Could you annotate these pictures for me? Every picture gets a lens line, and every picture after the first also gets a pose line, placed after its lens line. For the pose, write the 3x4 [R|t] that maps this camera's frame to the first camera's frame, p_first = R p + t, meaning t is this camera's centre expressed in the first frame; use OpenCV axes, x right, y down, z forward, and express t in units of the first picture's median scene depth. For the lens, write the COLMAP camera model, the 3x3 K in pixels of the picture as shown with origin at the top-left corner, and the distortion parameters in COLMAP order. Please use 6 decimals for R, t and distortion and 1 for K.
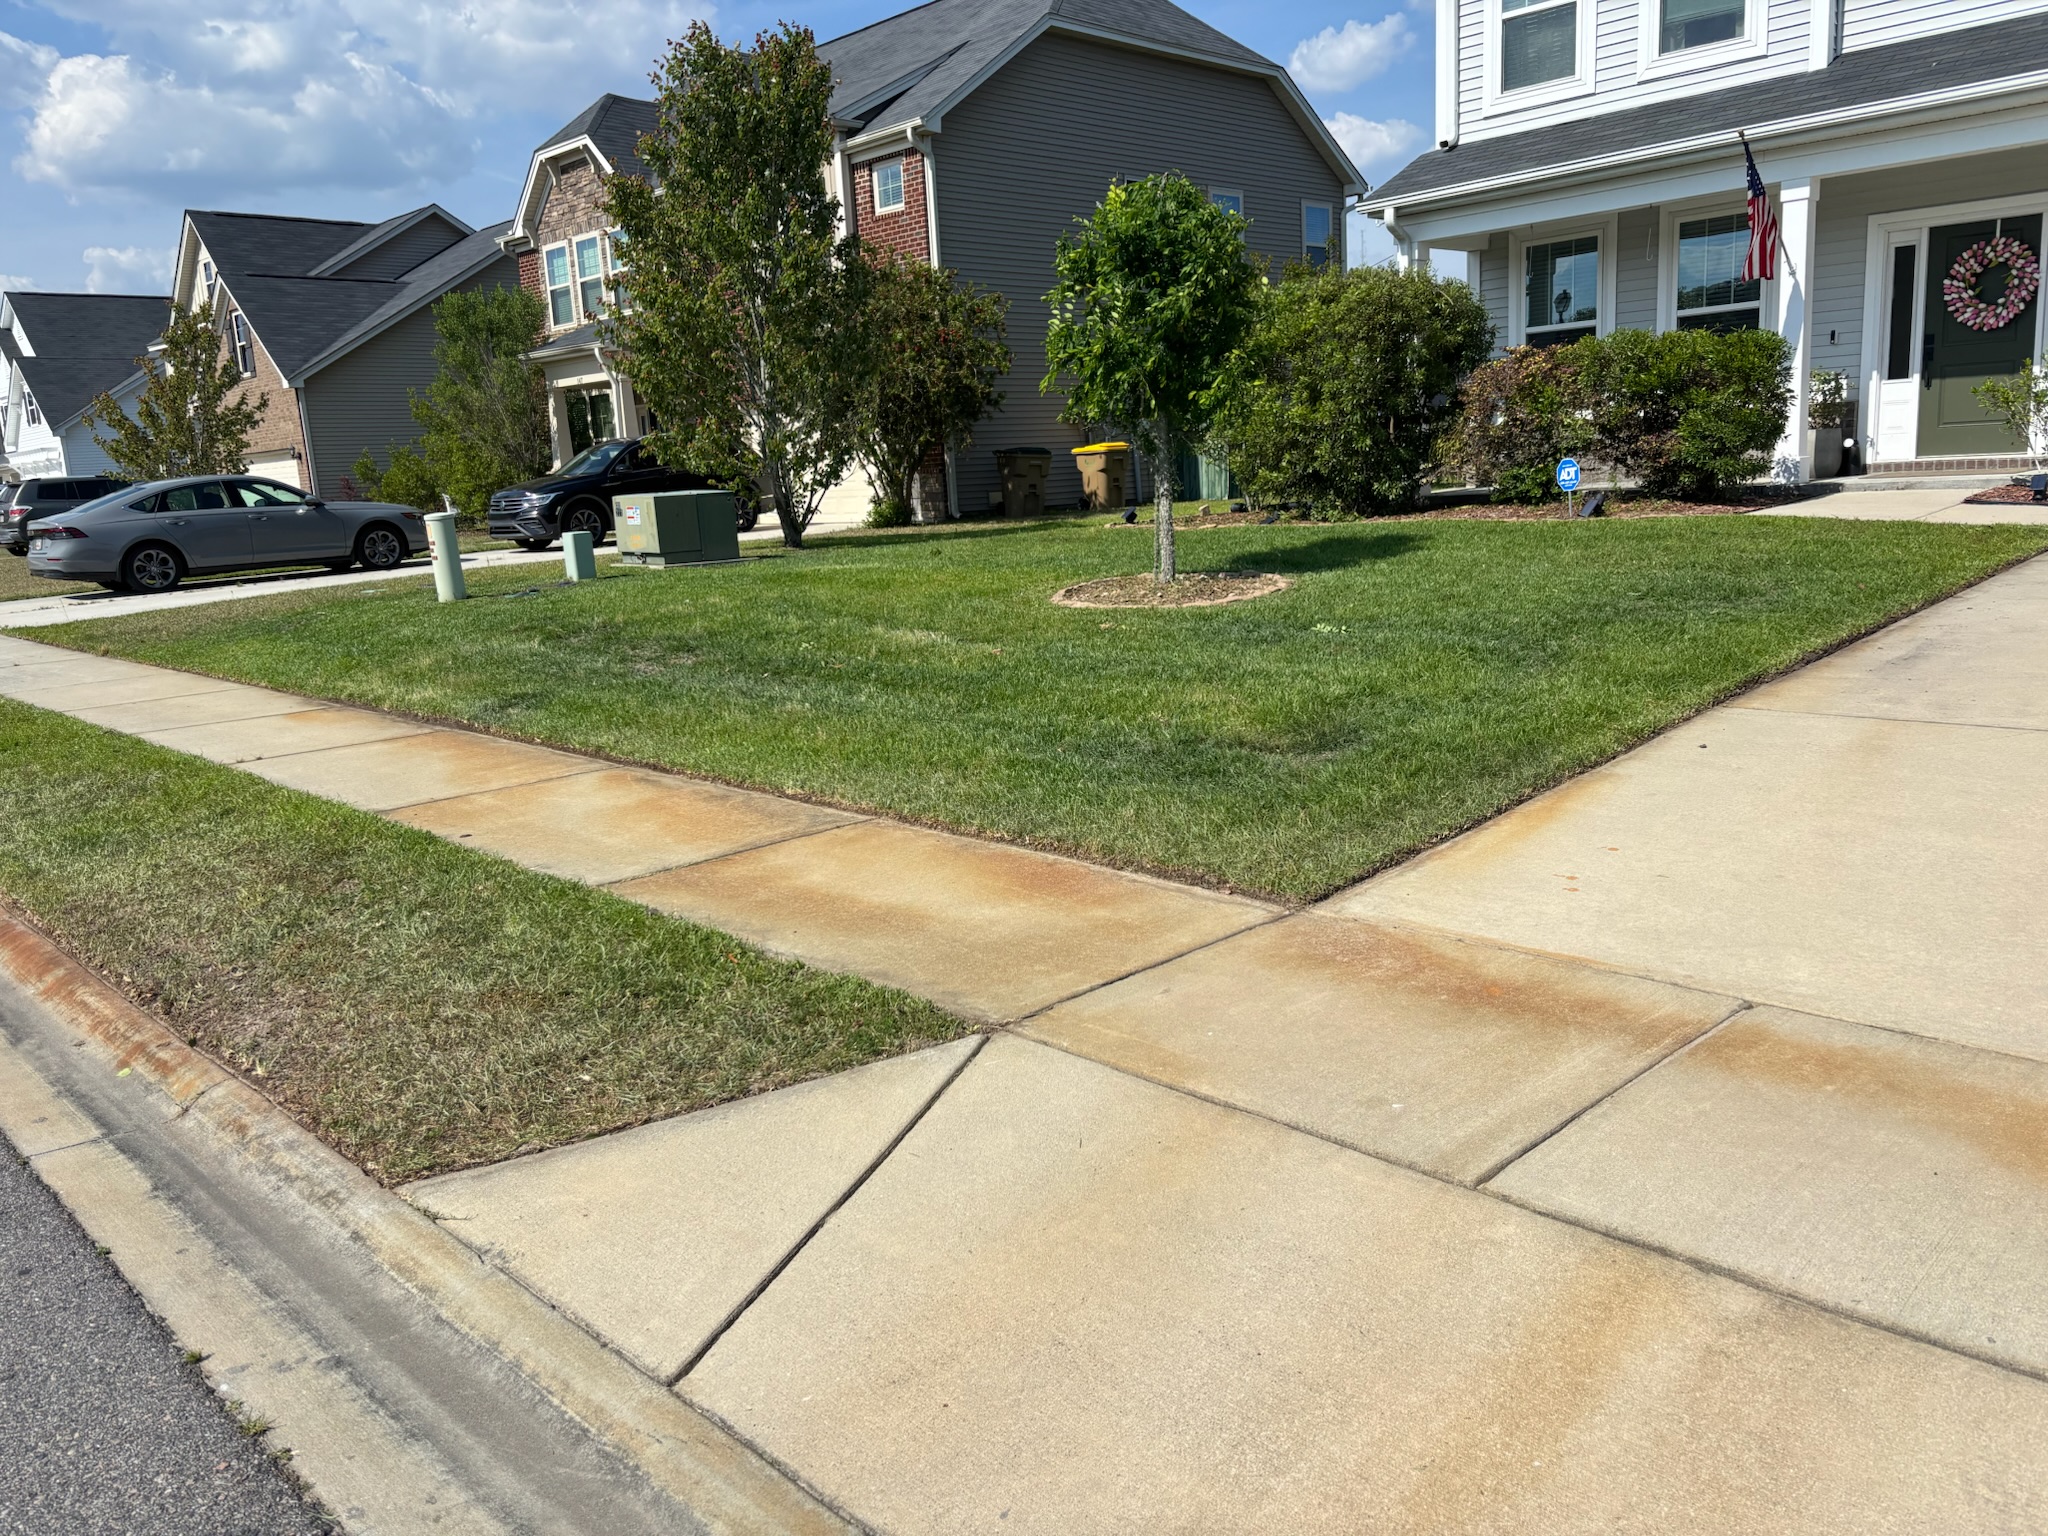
lens RADIAL K [[1547.7, 0, 1026.0], [0, 1547.7, 778.4], [0, 0, 1]] dist [0.042142, -0.032603]
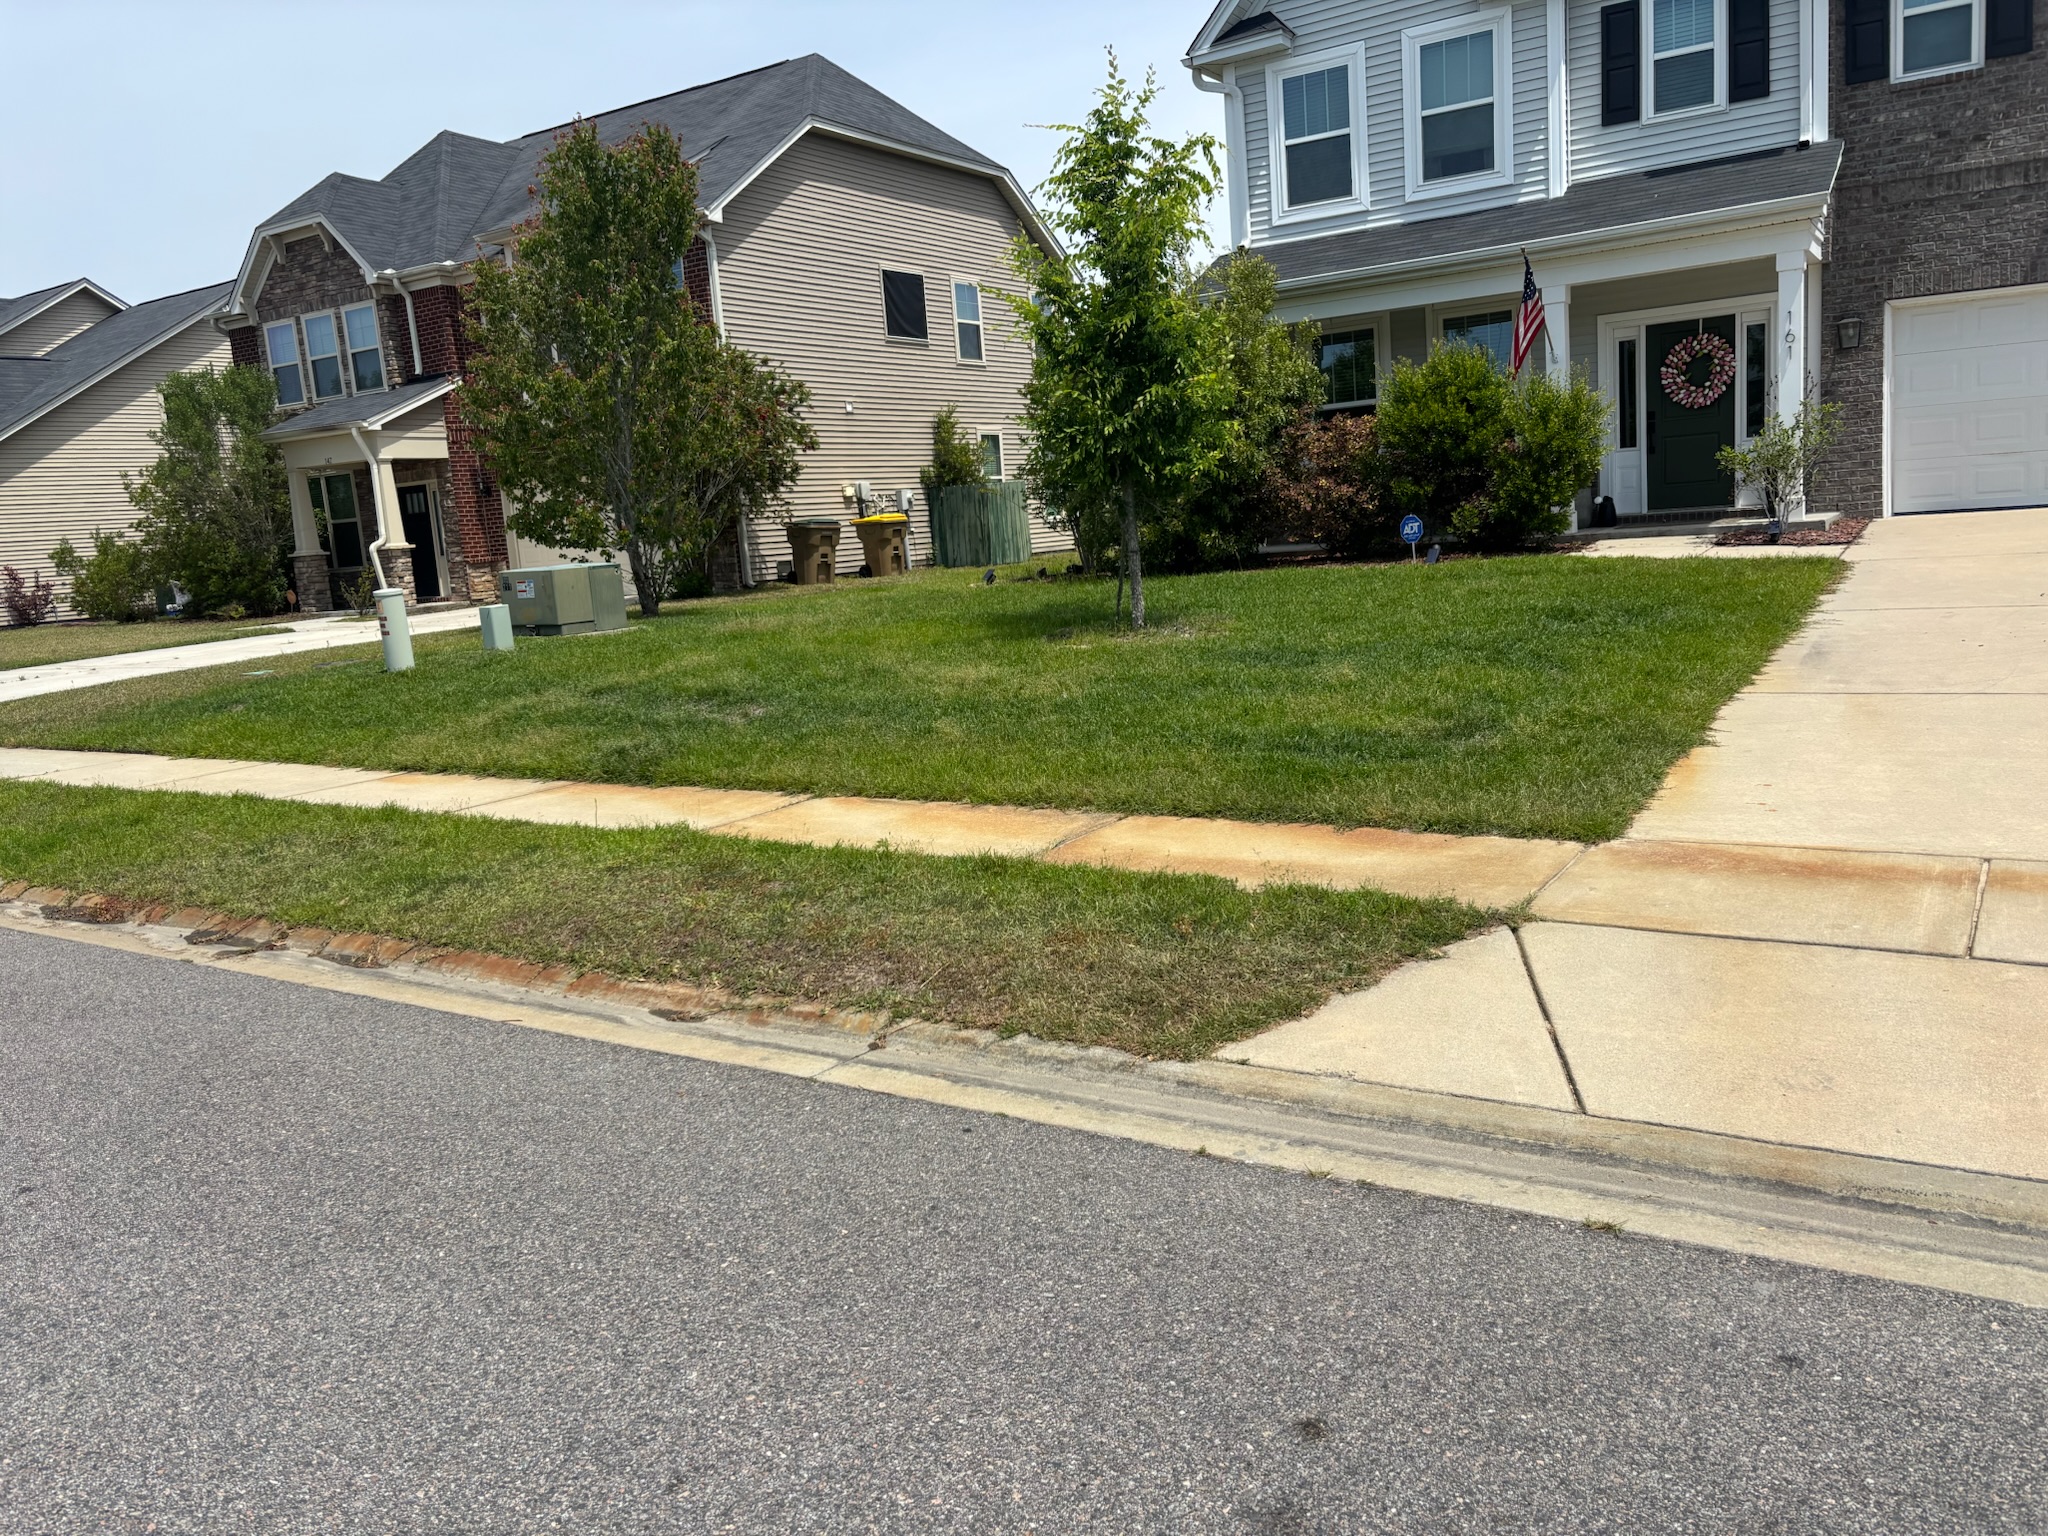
lens RADIAL K [[1547.7, 0, 1020.7], [0, 1547.7, 760.1], [0, 0, 1]] dist [0.042142, -0.032603]
pose [[0.973927, -0.053994, 0.220344, -0.193776], [0.066458, 0.996558, -0.049548, 0.016390], [-0.216911, 0.062900, 0.974163, -0.065664]]
